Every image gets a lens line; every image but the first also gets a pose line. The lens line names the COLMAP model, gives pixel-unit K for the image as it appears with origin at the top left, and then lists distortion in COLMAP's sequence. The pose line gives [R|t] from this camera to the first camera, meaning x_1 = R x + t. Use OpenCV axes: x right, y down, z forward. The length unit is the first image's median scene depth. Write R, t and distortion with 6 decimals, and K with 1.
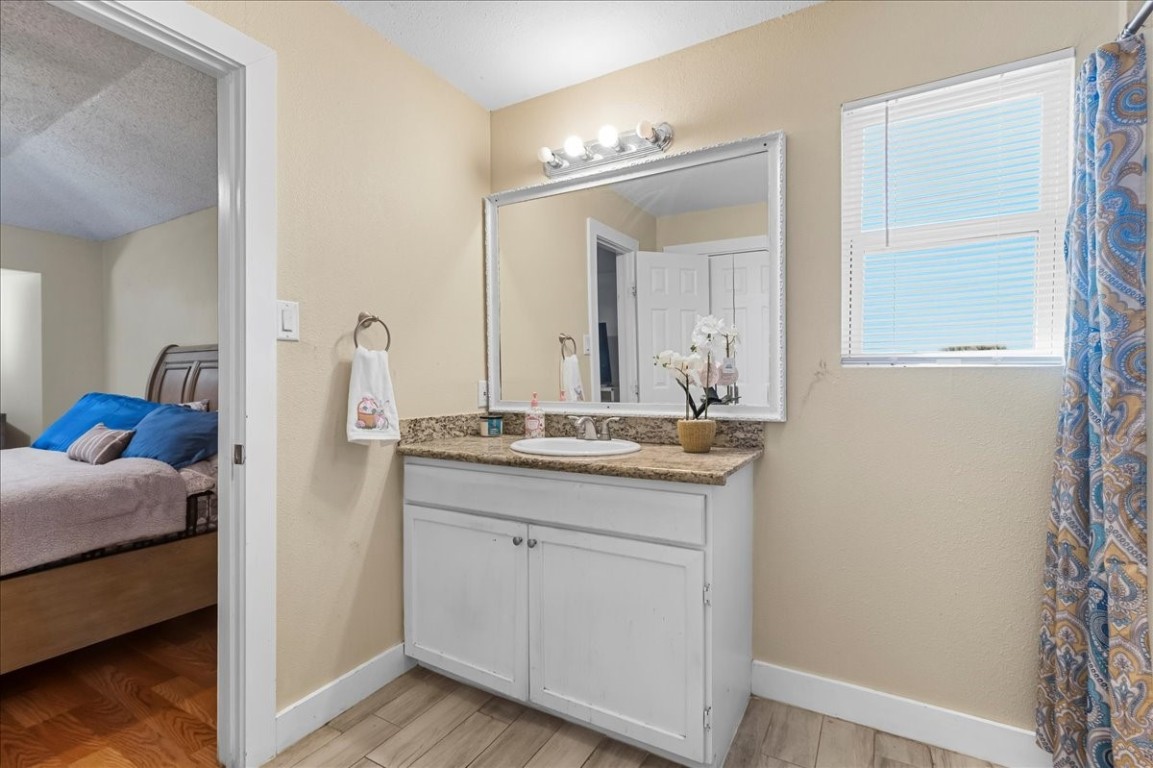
lens RADIAL K [[524.9, 0, 580.7], [0, 524.9, 377.7], [0, 0, 1]] dist [0.002876, 0.000731]
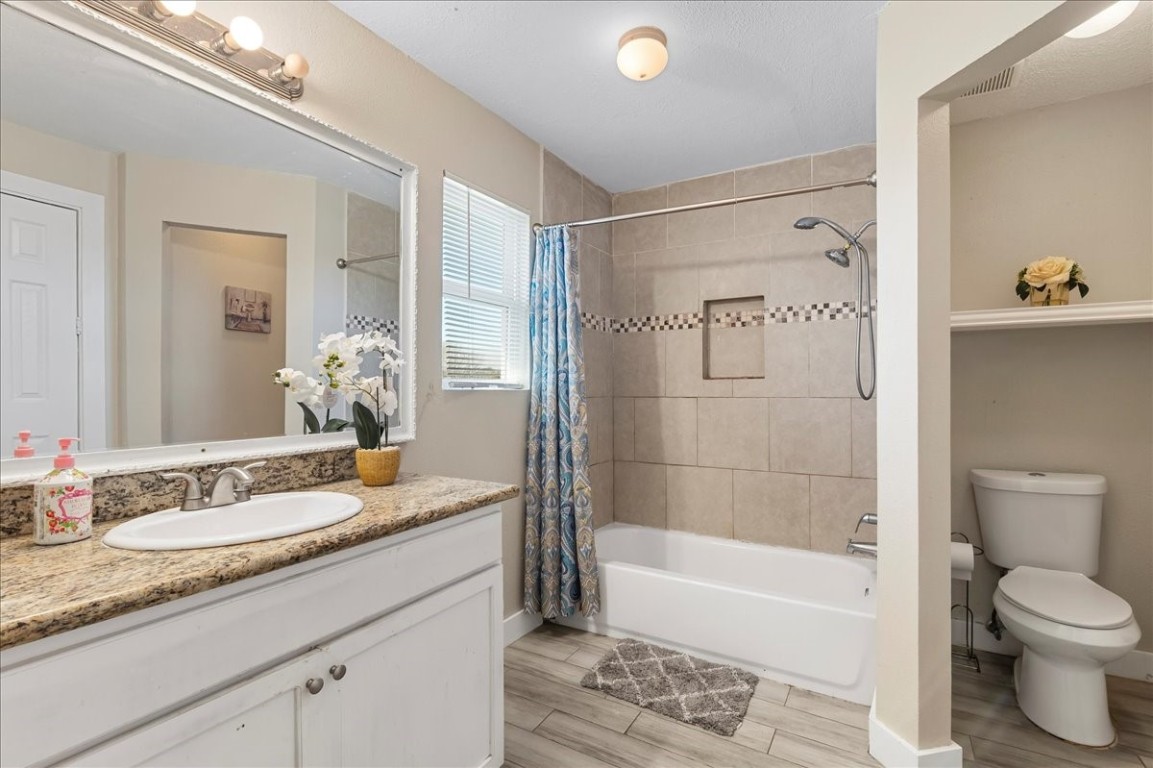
lens RADIAL K [[524.9, 0, 580.7], [0, 524.9, 377.7], [0, 0, 1]] dist [0.002876, 0.000731]
pose [[0.014152, 0.023999, 0.999612, -0.667819], [-0.000076, 0.999712, -0.024001, -0.017079], [-0.999900, 0.000264, 0.014149, 0.652626]]
